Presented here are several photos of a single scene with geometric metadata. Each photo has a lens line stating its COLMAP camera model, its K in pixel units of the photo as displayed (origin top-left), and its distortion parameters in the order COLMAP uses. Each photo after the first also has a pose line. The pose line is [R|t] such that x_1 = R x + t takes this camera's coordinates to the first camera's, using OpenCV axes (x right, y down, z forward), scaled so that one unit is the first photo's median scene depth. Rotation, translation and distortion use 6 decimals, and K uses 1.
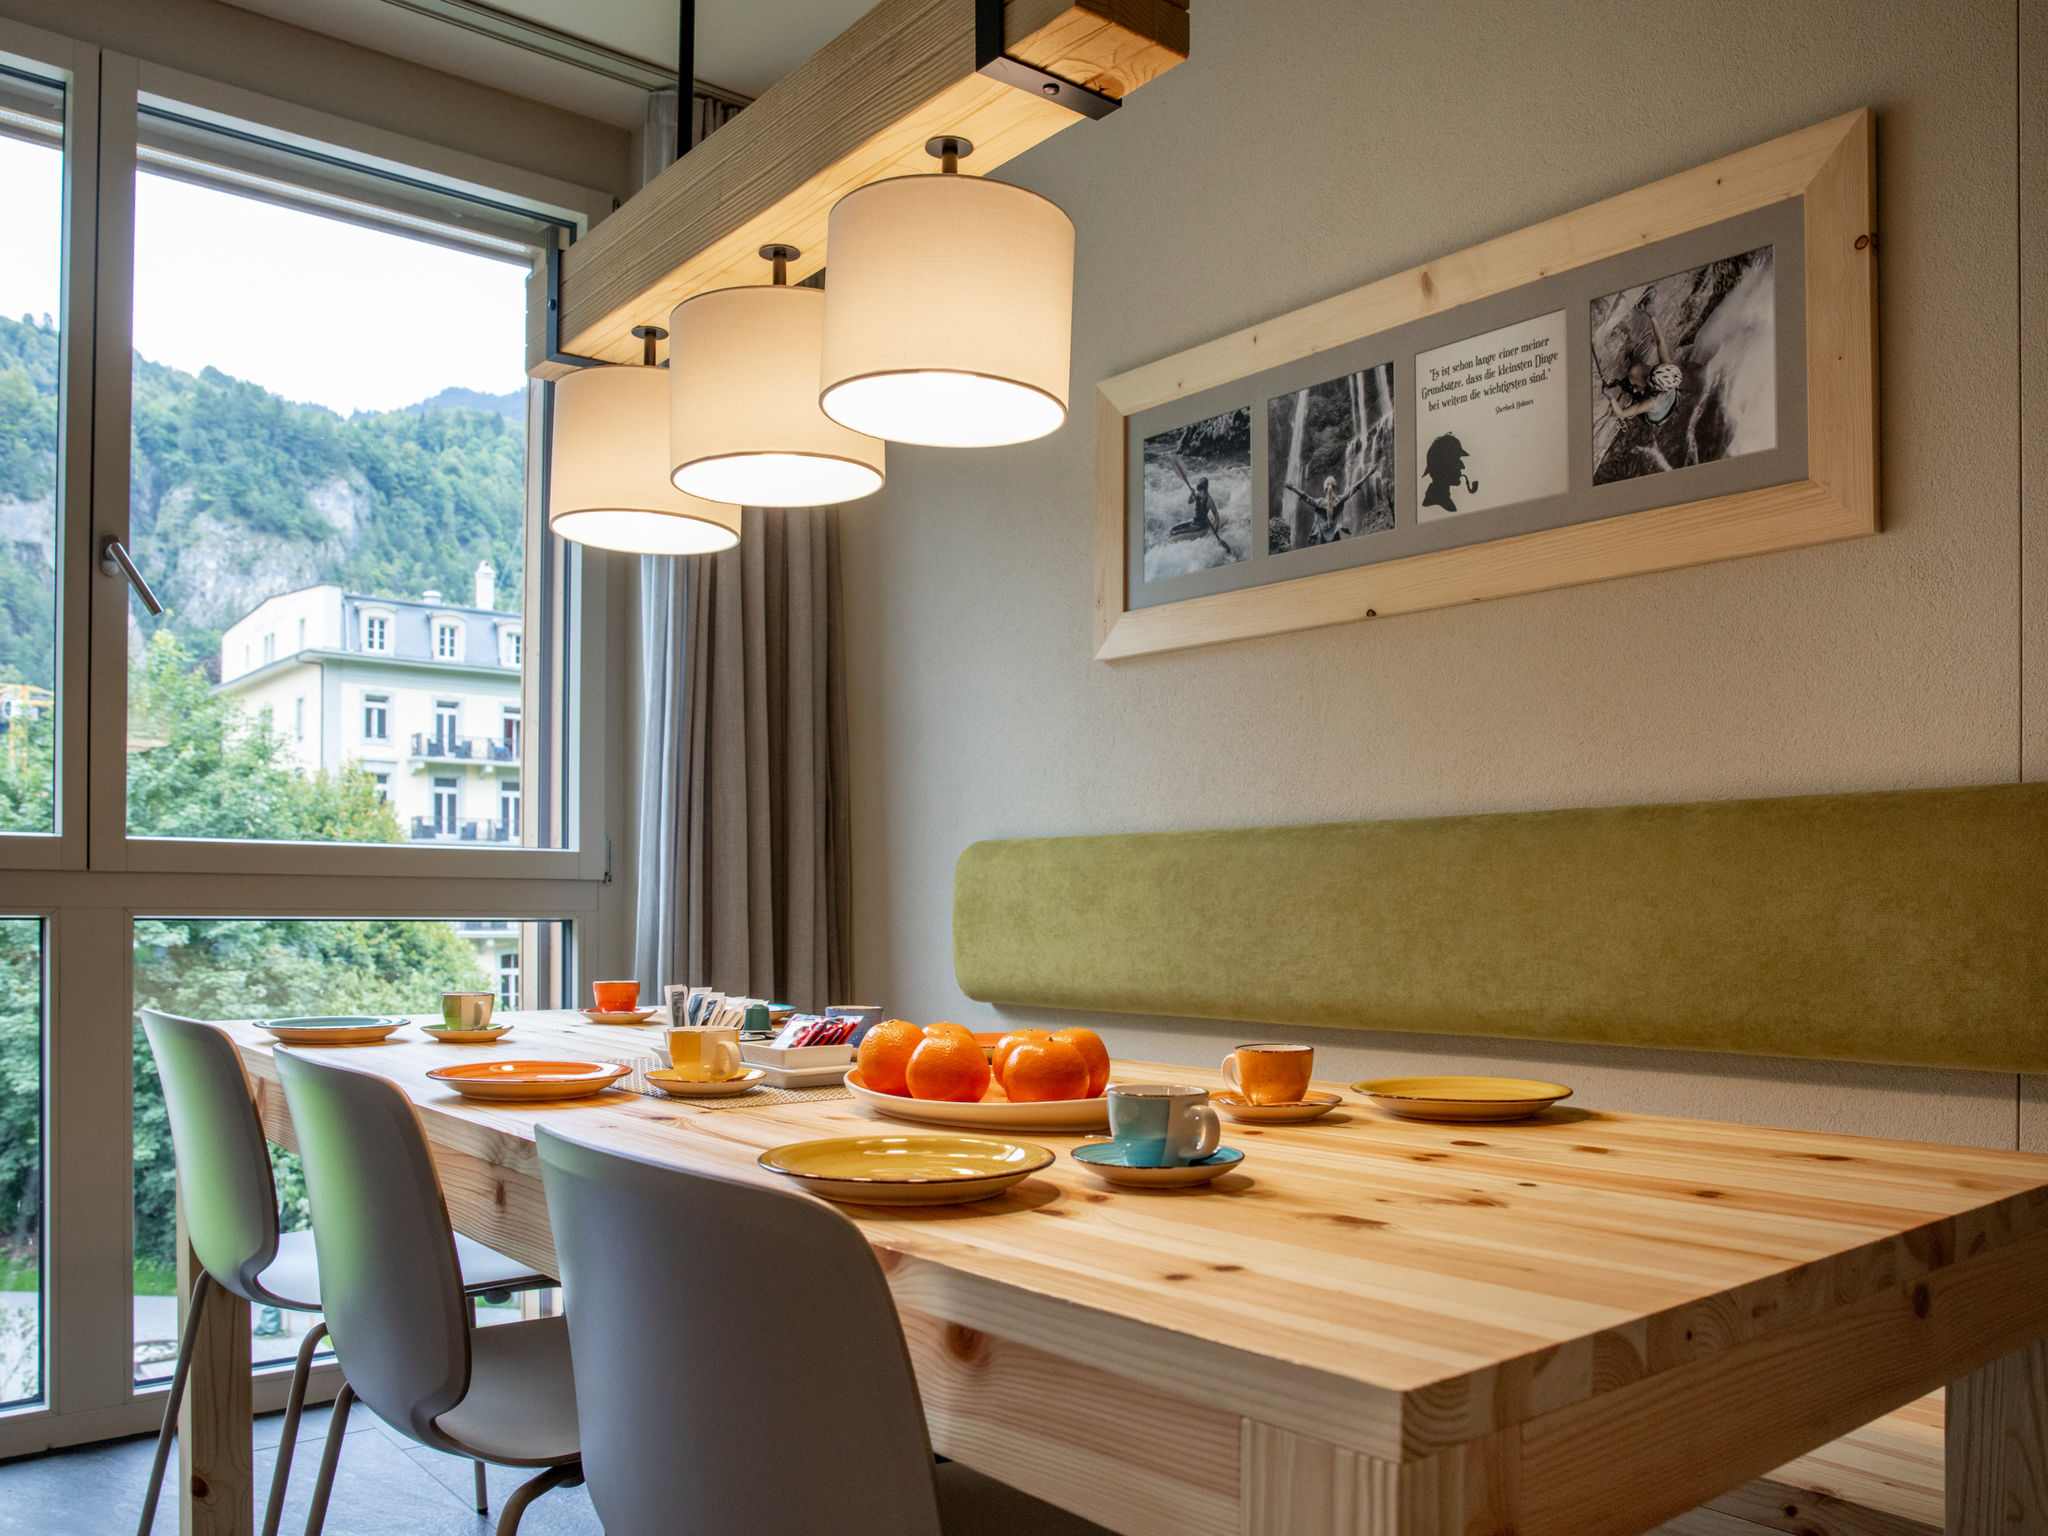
lens RADIAL K [[1645.5, 0, 1020.2], [0, 1645.5, 853.4], [0, 0, 1]] dist [-0.036420, 0.010673]
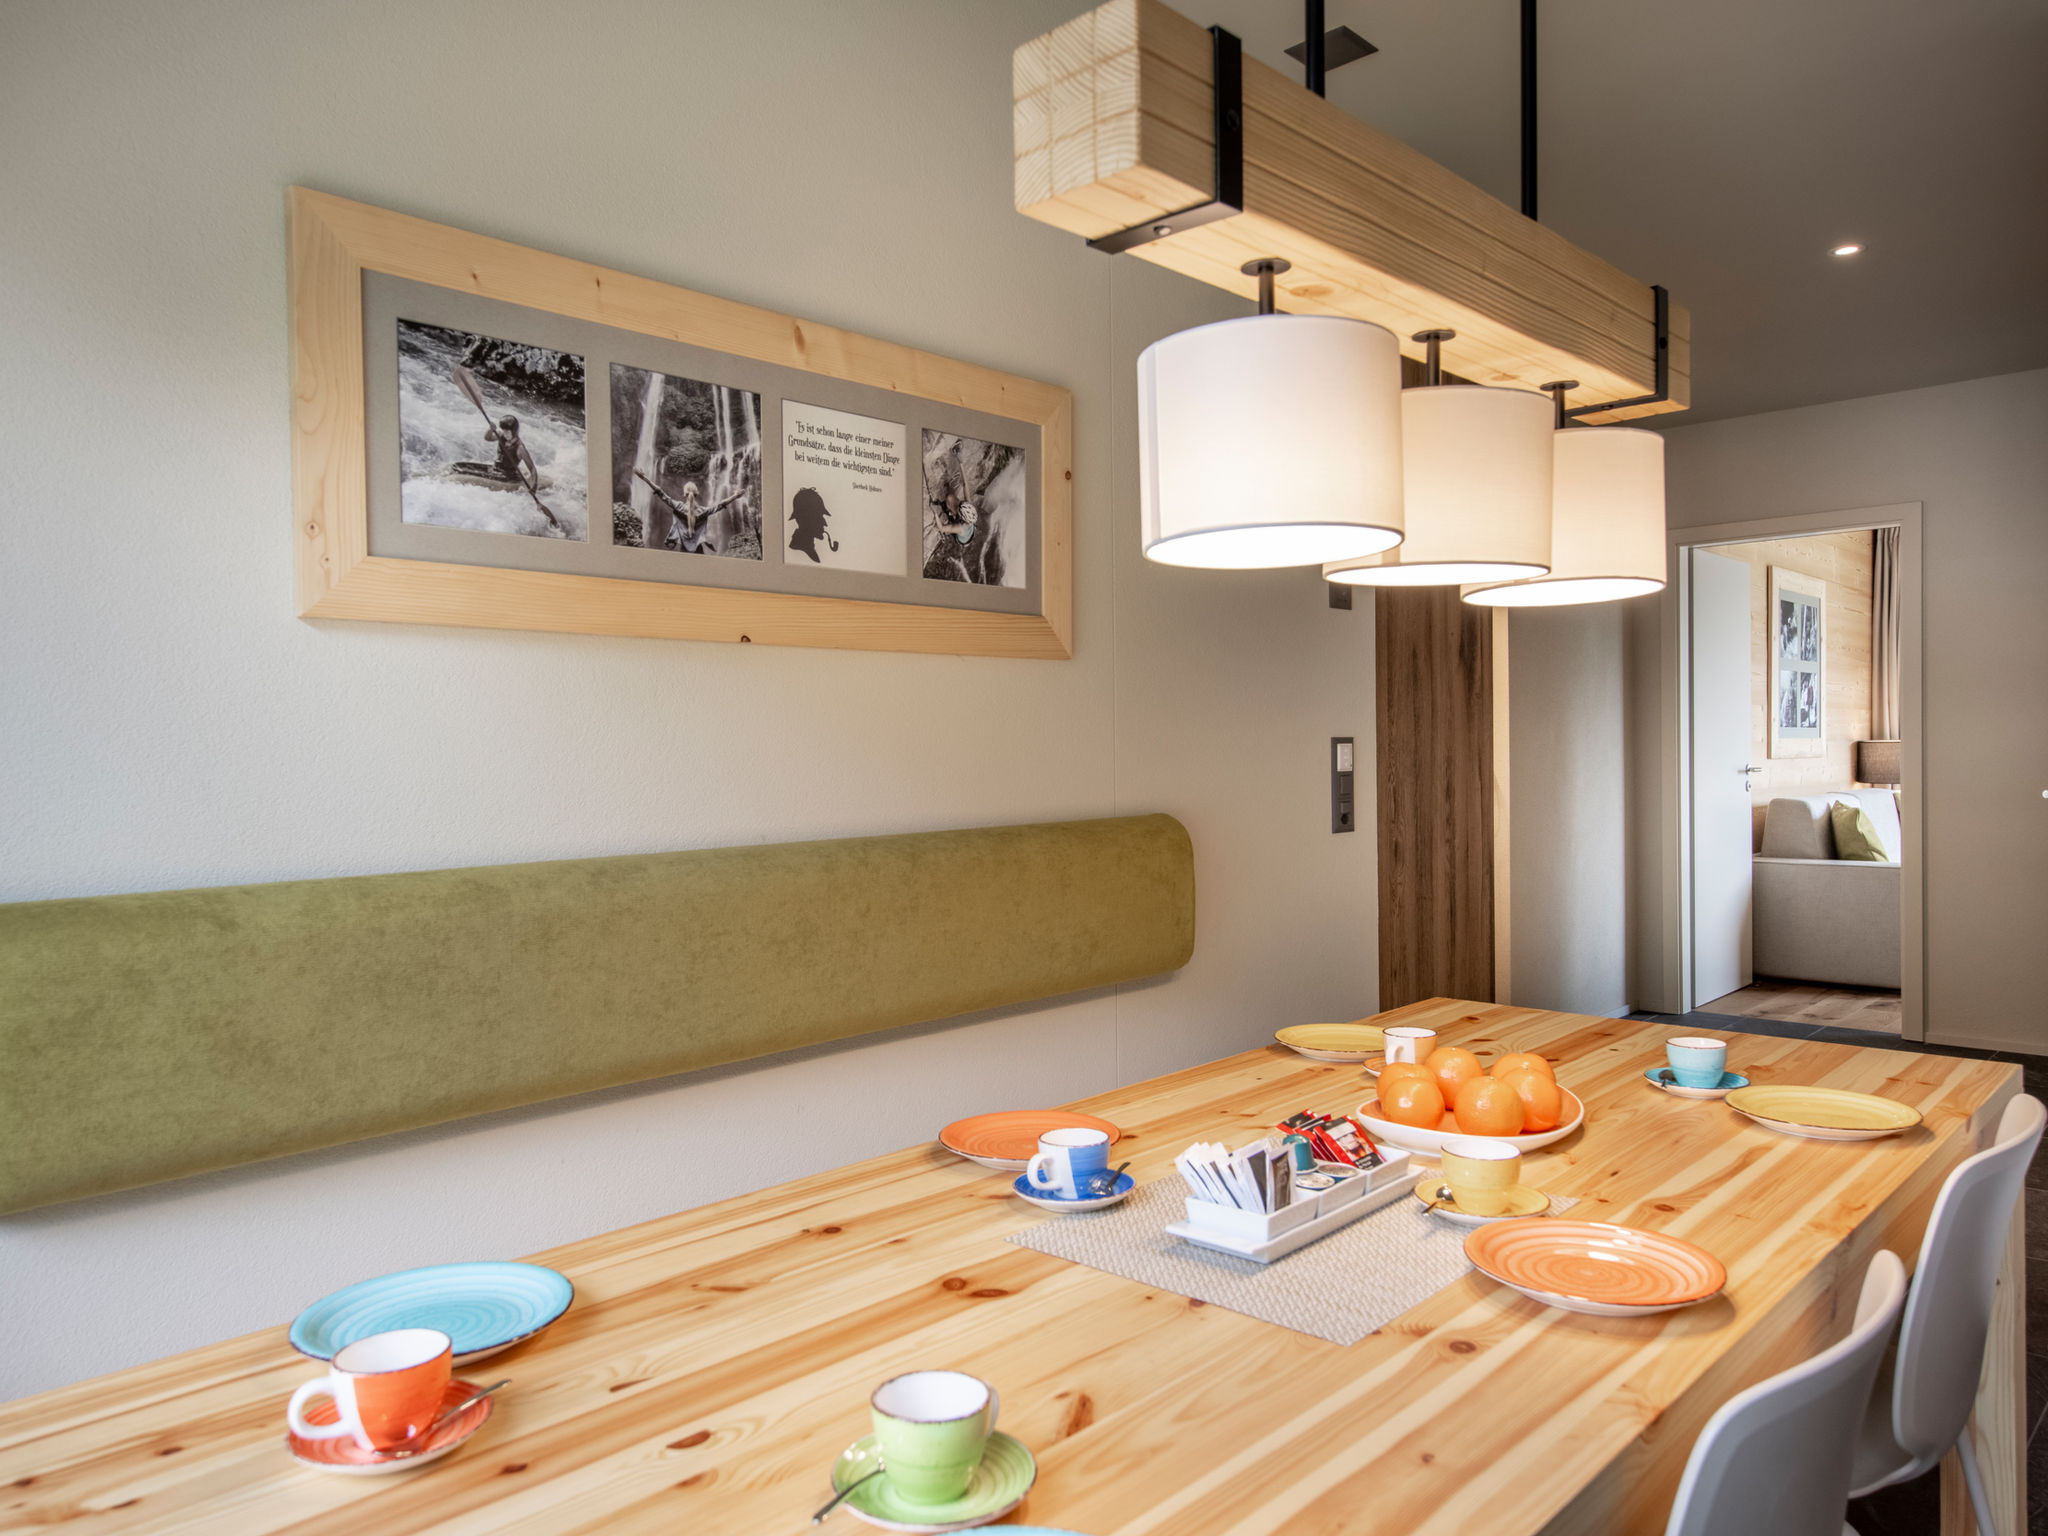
lens RADIAL K [[1416.0, 0, 1024.9], [0, 1416.0, 773.1], [0, 0, 1]] dist [0.022159, 0.001027]
pose [[-0.120526, -0.023550, 0.992431, -0.666745], [-0.023185, 0.999513, 0.020903, -0.086262], [-0.992439, -0.020490, -0.121013, 0.928994]]
